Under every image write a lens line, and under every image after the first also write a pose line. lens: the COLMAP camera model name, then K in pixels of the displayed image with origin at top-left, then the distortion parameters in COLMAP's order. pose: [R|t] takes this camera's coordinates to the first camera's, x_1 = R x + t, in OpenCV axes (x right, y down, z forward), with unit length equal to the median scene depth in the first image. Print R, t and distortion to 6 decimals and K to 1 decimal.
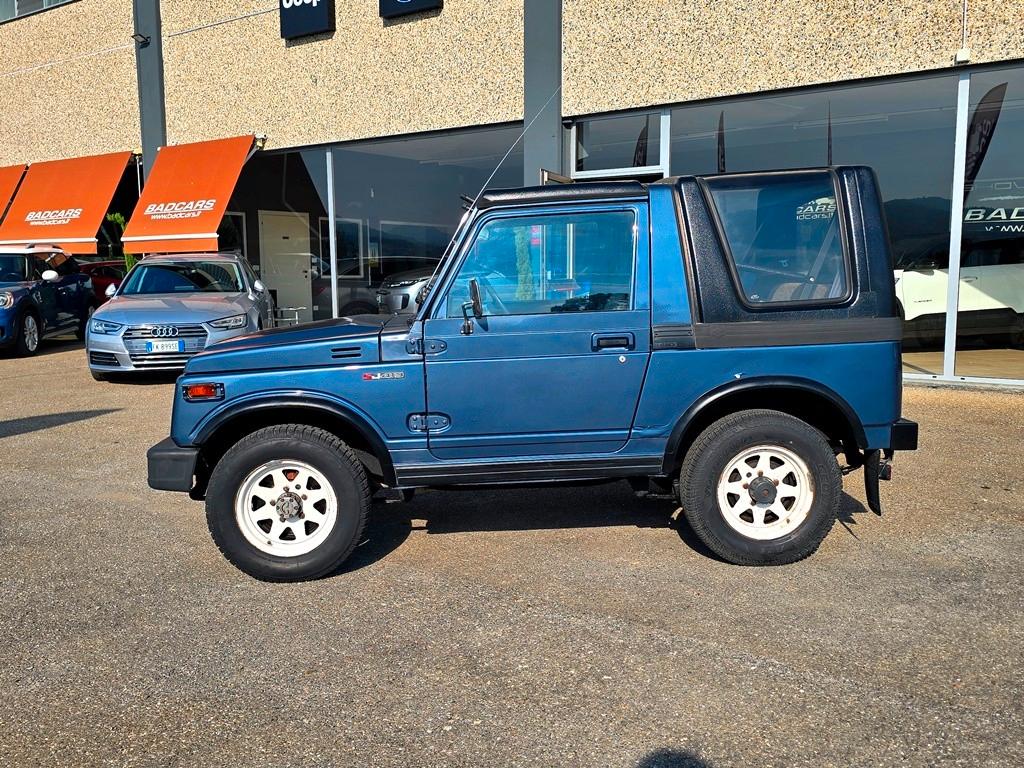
lens RADIAL K [[961.6, 0, 531.2], [0, 961.6, 392.4], [0, 0, 1]] dist [0.039438, 0.000000]
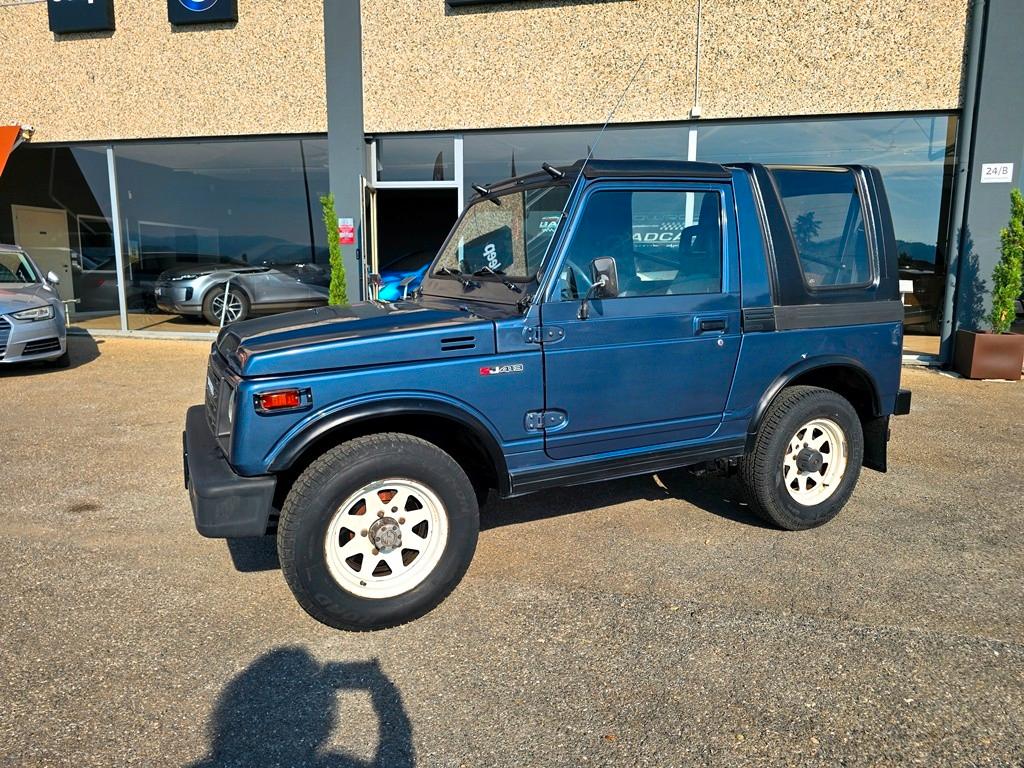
lens RADIAL K [[695.8, 0, 536.1], [0, 695.8, 383.6], [0, 0, 1]] dist [0.039689, -0.033524]
pose [[0.914232, -0.048211, 0.402314, -0.348562], [0.037138, 0.998687, 0.035285, -0.023544], [-0.403487, -0.017317, 0.914822, 0.395406]]
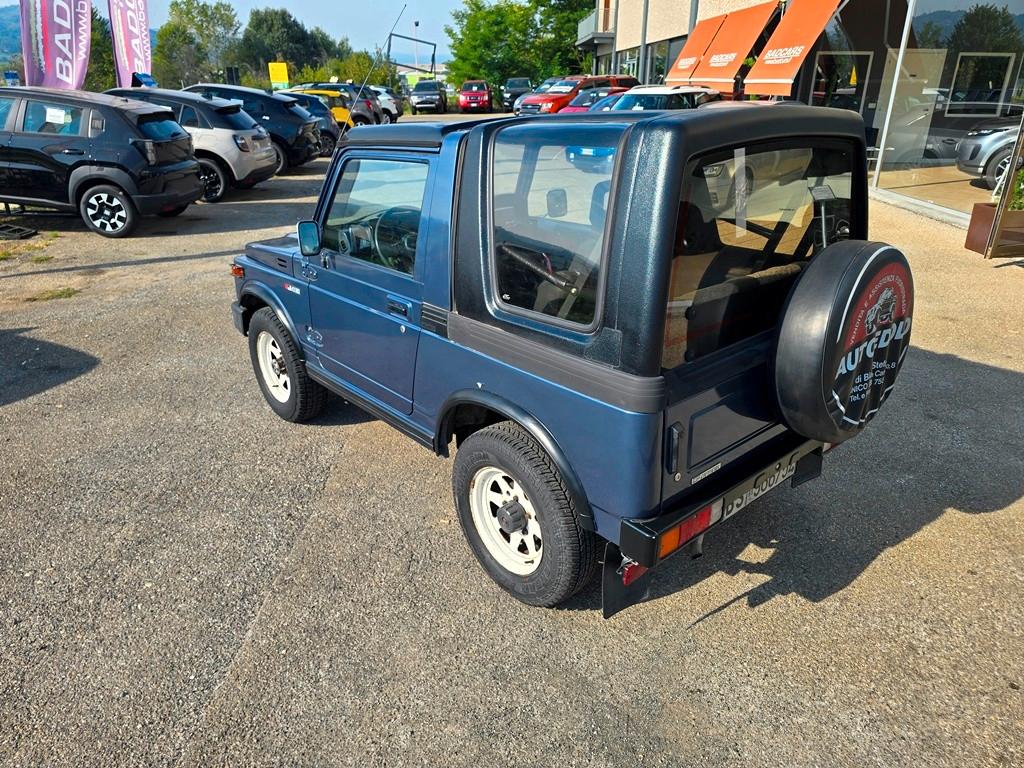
lens RADIAL K [[695.8, 0, 517.6], [0, 695.8, 387.7], [0, 0, 1]] dist [0.039689, -0.033524]
pose [[0.610127, 0.330424, -0.720114, 0.638824], [-0.112077, 0.935741, 0.334406, -0.209277], [0.784336, -0.123322, 0.607954, 0.629043]]
